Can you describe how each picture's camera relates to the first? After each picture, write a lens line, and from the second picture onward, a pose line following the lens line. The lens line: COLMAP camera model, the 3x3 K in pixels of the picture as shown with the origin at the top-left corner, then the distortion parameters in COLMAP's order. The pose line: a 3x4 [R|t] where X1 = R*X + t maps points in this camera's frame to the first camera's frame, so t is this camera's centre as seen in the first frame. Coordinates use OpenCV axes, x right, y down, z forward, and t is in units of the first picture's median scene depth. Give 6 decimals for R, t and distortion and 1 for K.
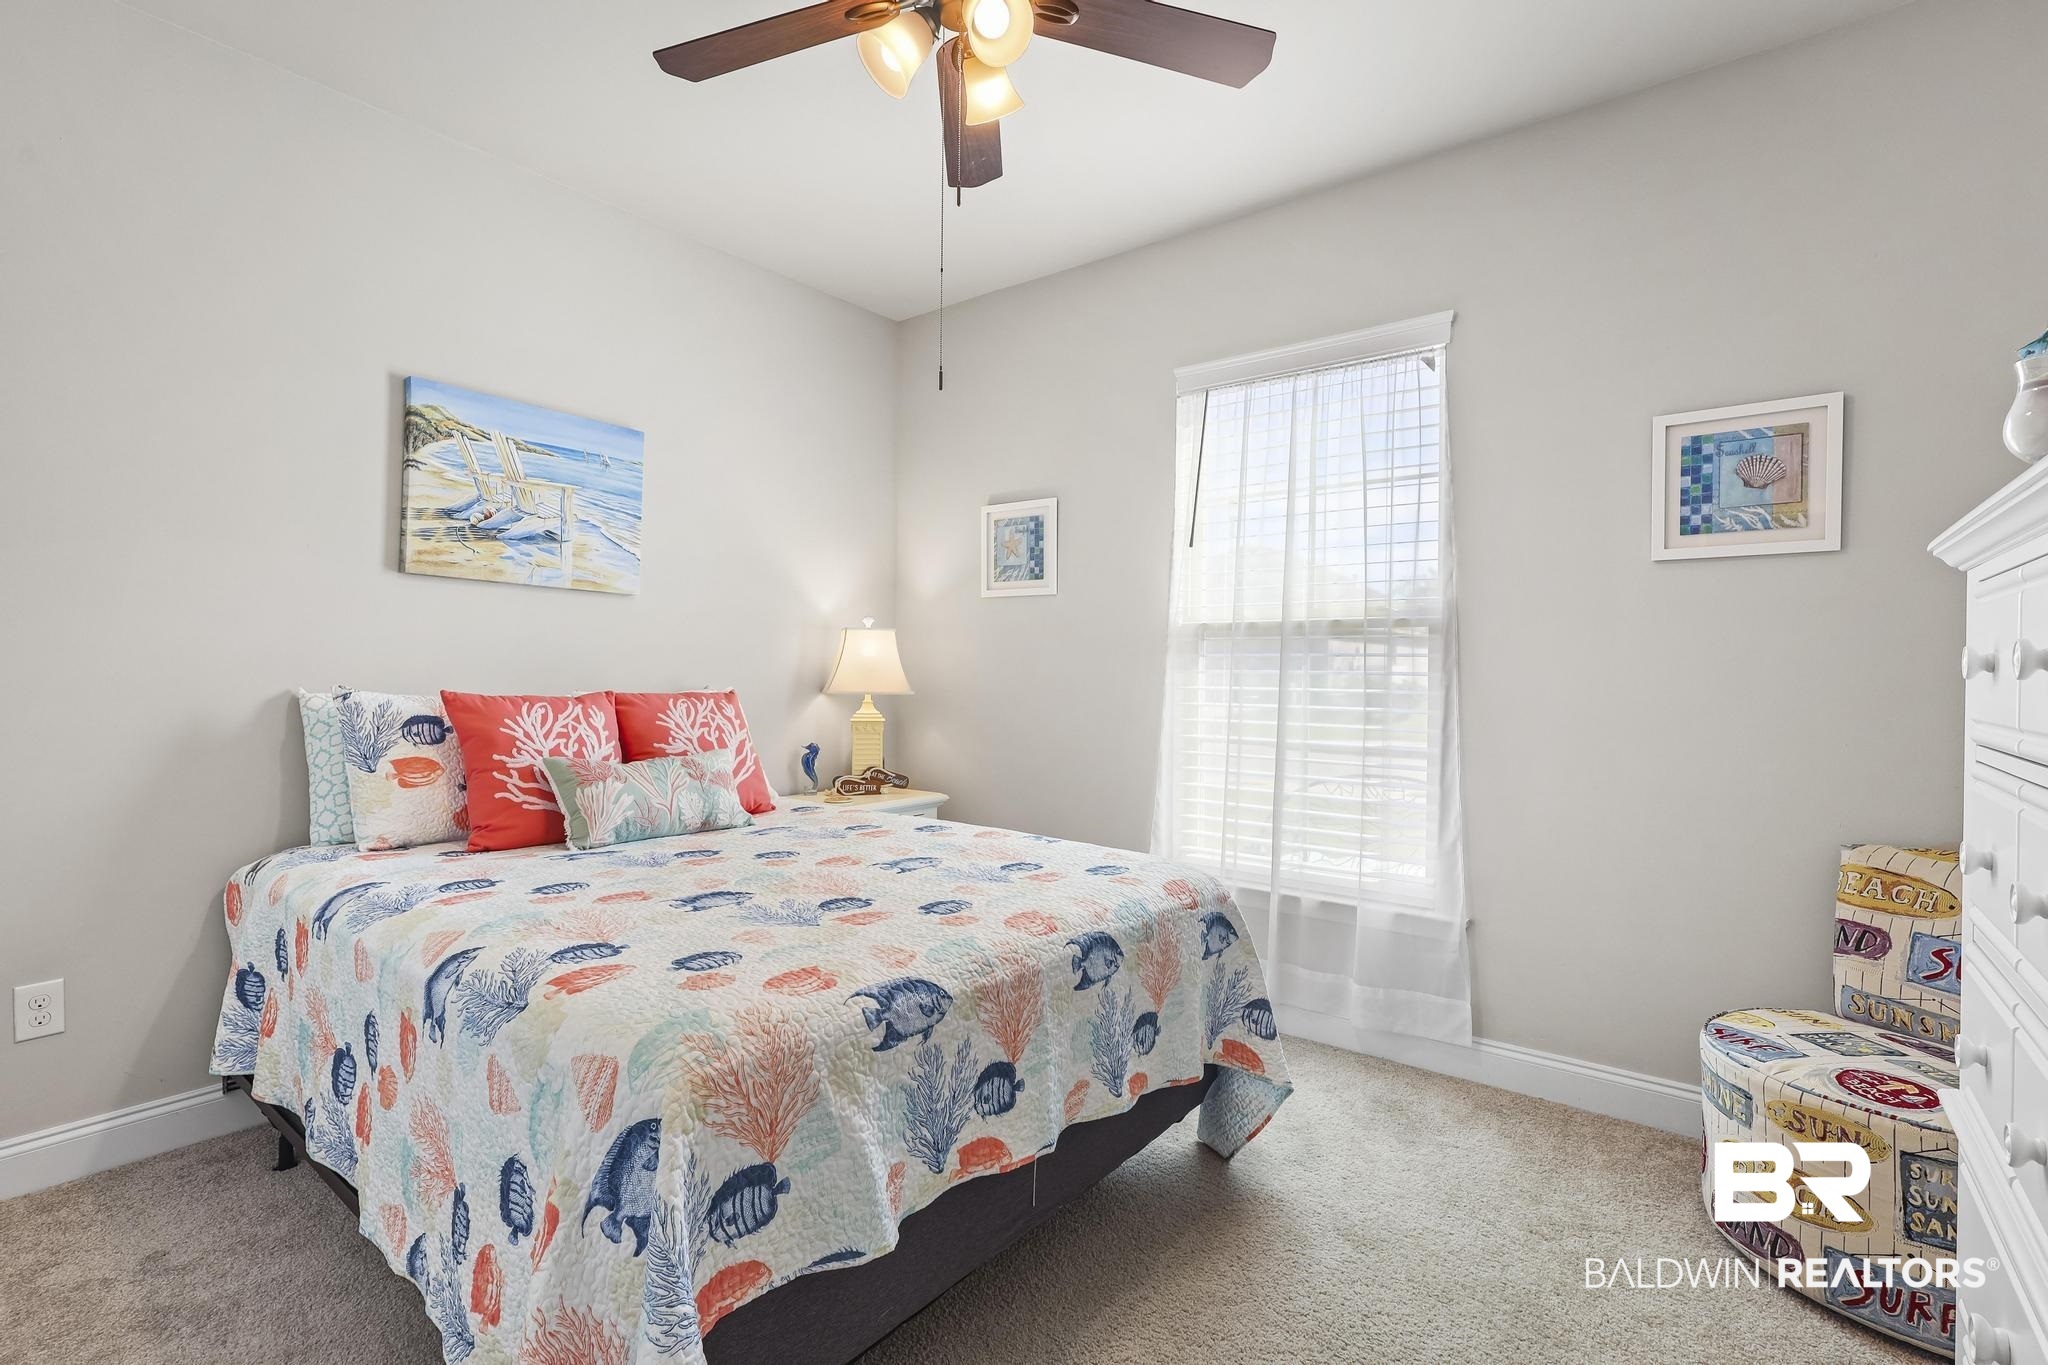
lens RADIAL K [[944.6, 0, 1020.3], [0, 944.6, 676.9], [0, 0, 1]] dist [0.000563, 0.000423]
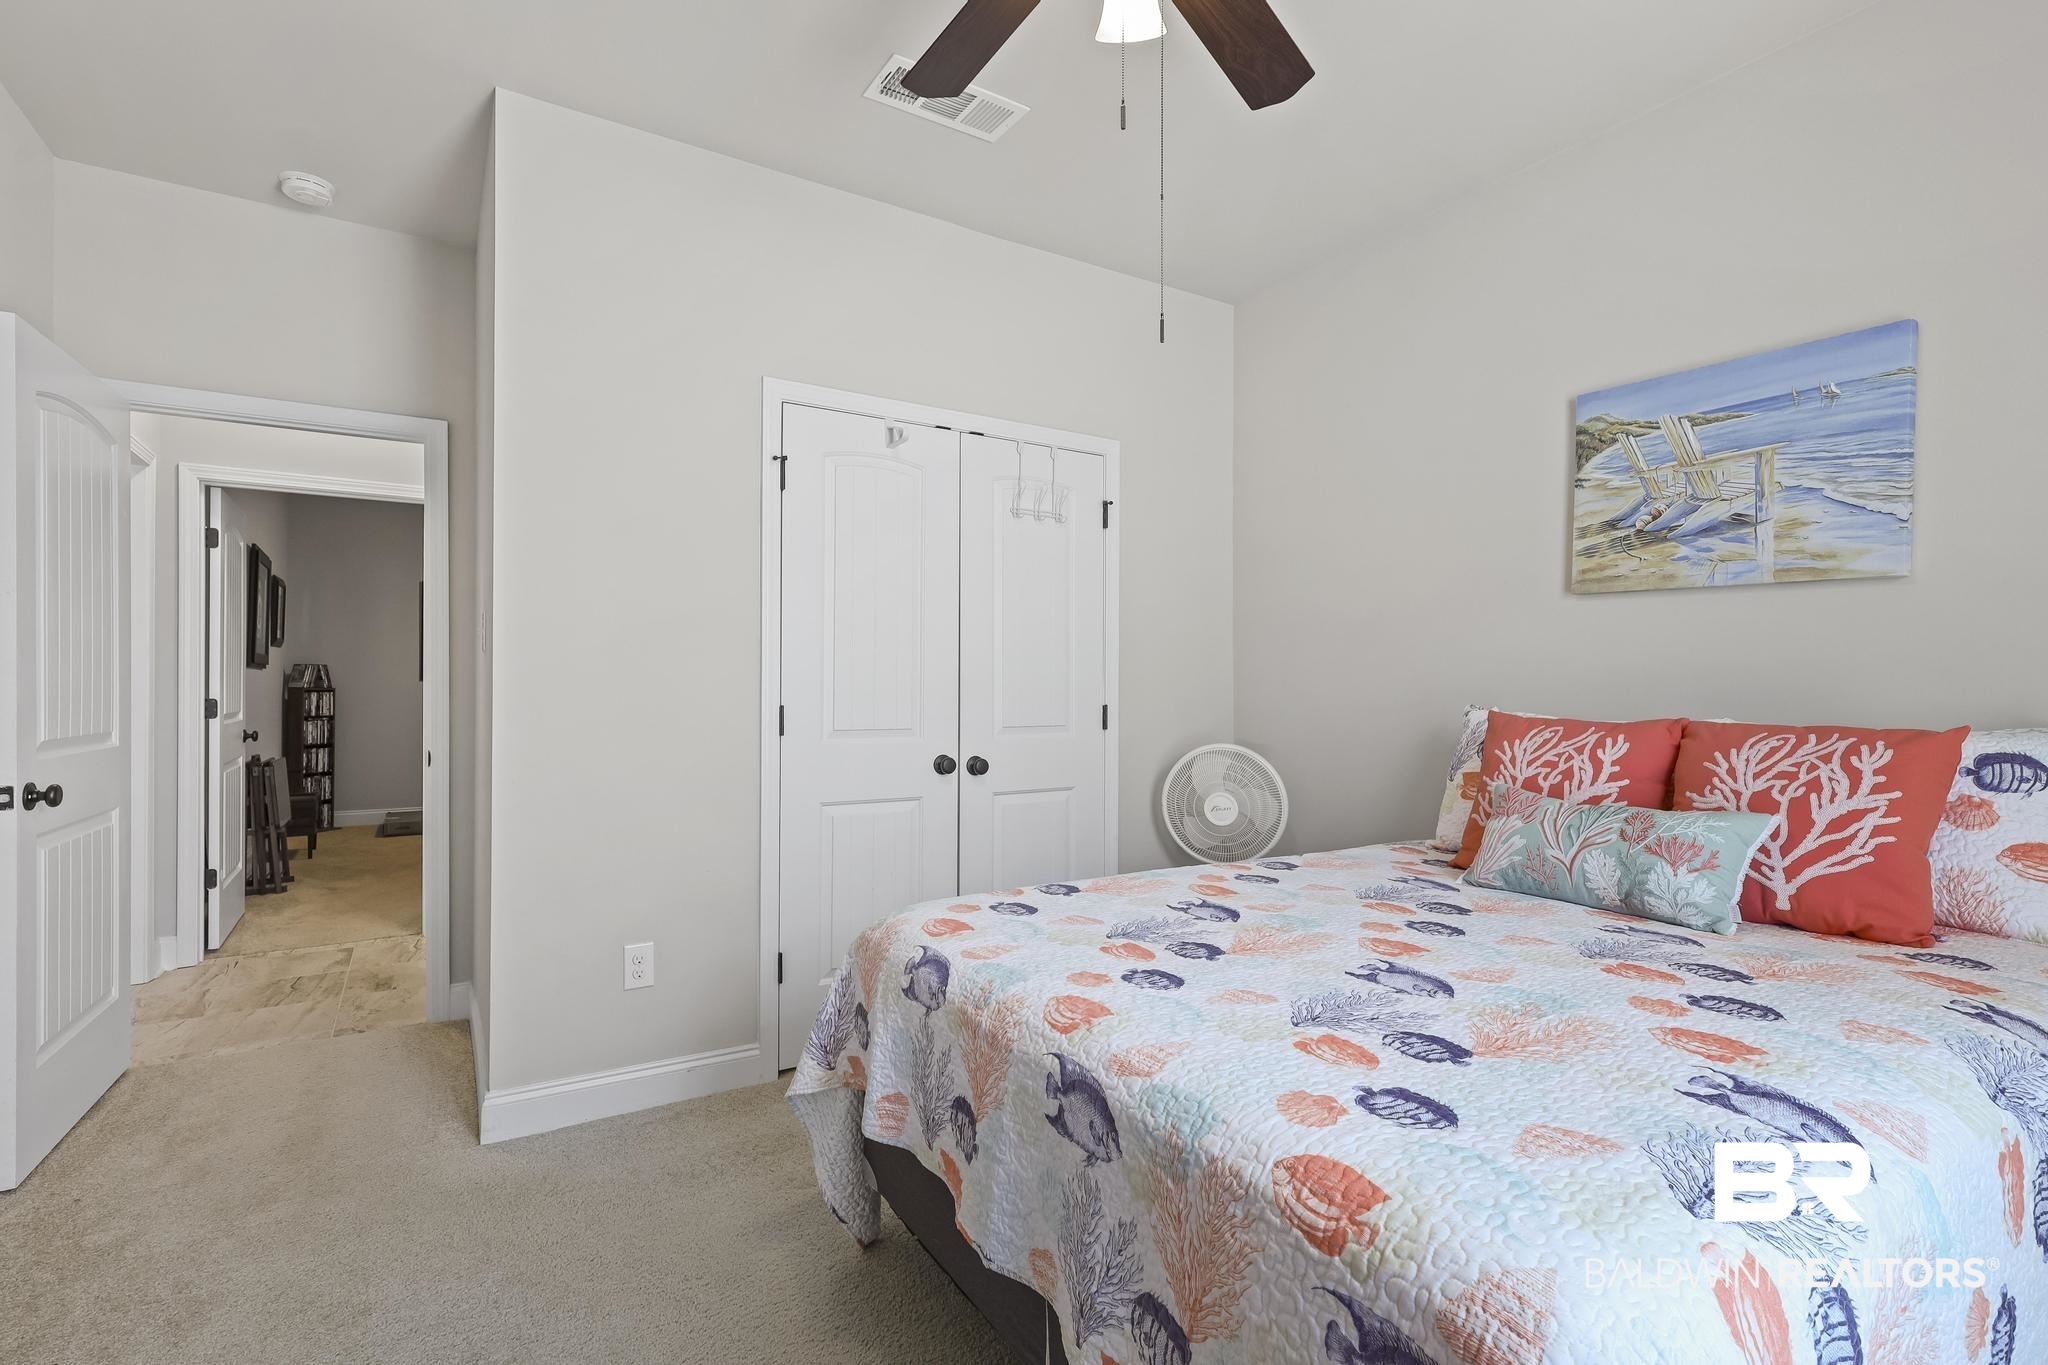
lens RADIAL K [[944.6, 0, 1020.0], [0, 944.6, 685.1], [0, 0, 1]] dist [0.000563, 0.000423]
pose [[-0.342208, -0.009749, -0.939574, 0.474384], [-0.011749, 0.999912, -0.006096, -0.000897], [0.939551, 0.008953, -0.342292, 0.767899]]
